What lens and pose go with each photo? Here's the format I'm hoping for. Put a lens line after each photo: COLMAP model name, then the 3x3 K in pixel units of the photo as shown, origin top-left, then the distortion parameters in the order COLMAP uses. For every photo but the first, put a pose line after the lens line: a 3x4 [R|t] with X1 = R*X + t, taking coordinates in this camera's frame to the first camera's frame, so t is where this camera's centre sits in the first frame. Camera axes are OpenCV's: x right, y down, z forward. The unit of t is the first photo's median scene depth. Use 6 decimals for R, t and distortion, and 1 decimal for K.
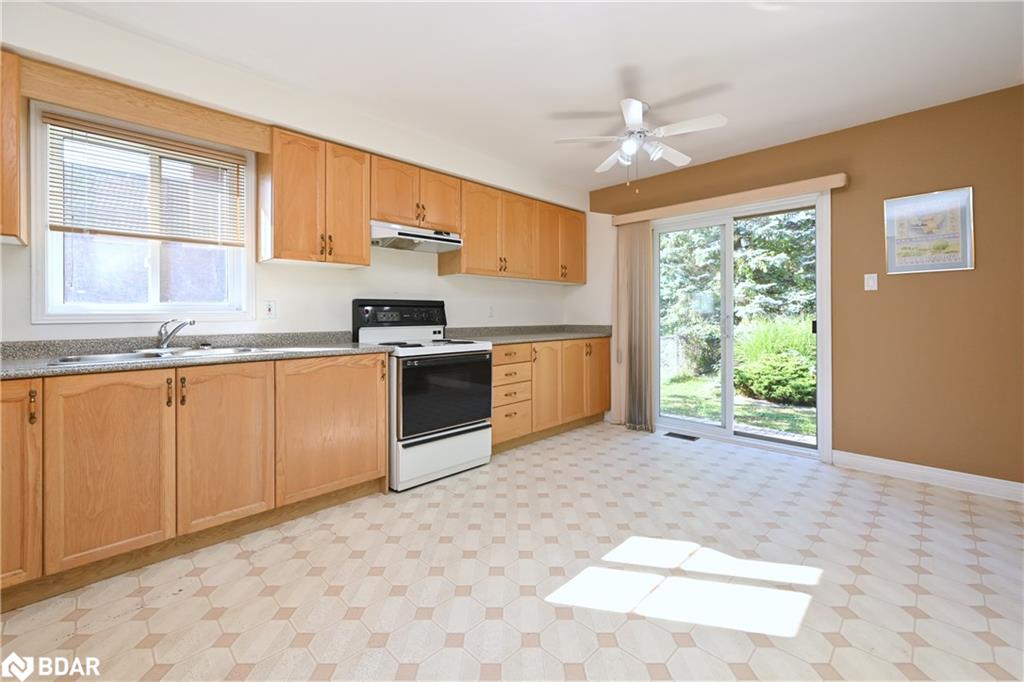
lens RADIAL K [[423.1, 0, 516.5], [0, 423.1, 314.0], [0, 0, 1]] dist [-0.002629, 0.001338]
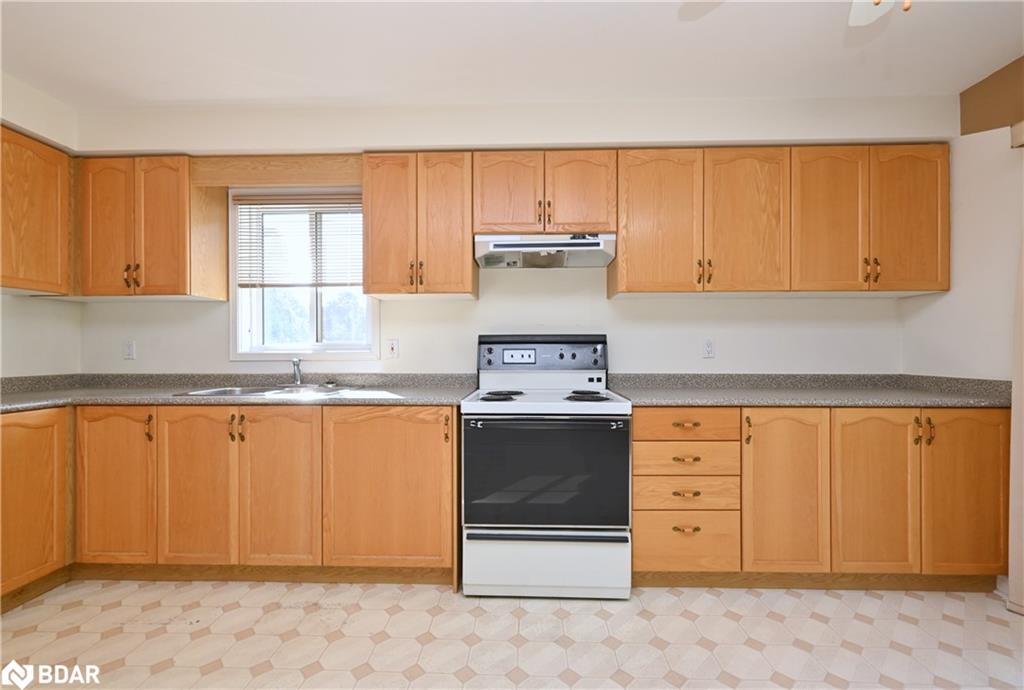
lens RADIAL K [[440.6, 0, 518.1], [0, 440.6, 350.6], [0, 0, 1]] dist [-0.002340, 0.000637]
pose [[0.683265, 0.004449, -0.730157, 0.297198], [0.000117, 0.999981, 0.006203, -0.010632], [0.730171, -0.004324, 0.683251, 0.469073]]
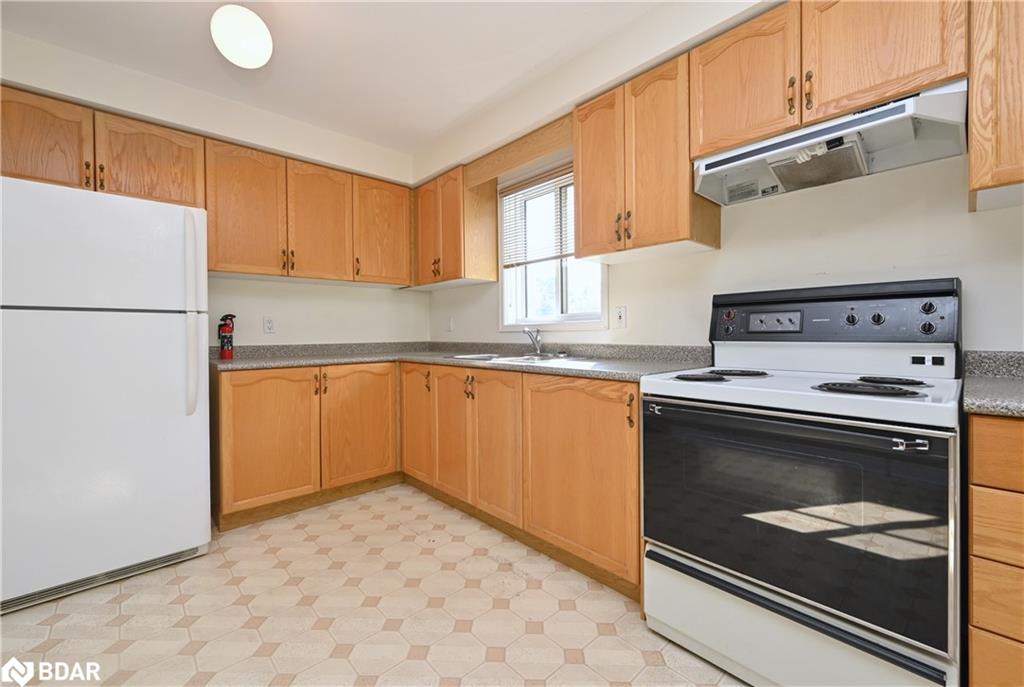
lens RADIAL K [[423.1, 0, 512.5], [0, 423.1, 337.9], [0, 0, 1]] dist [-0.002629, 0.001338]
pose [[-0.047704, 0.017108, -0.998715, 0.254264], [0.011329, 0.999798, 0.016585, 0.013450], [0.998797, -0.010524, -0.047888, 0.729874]]
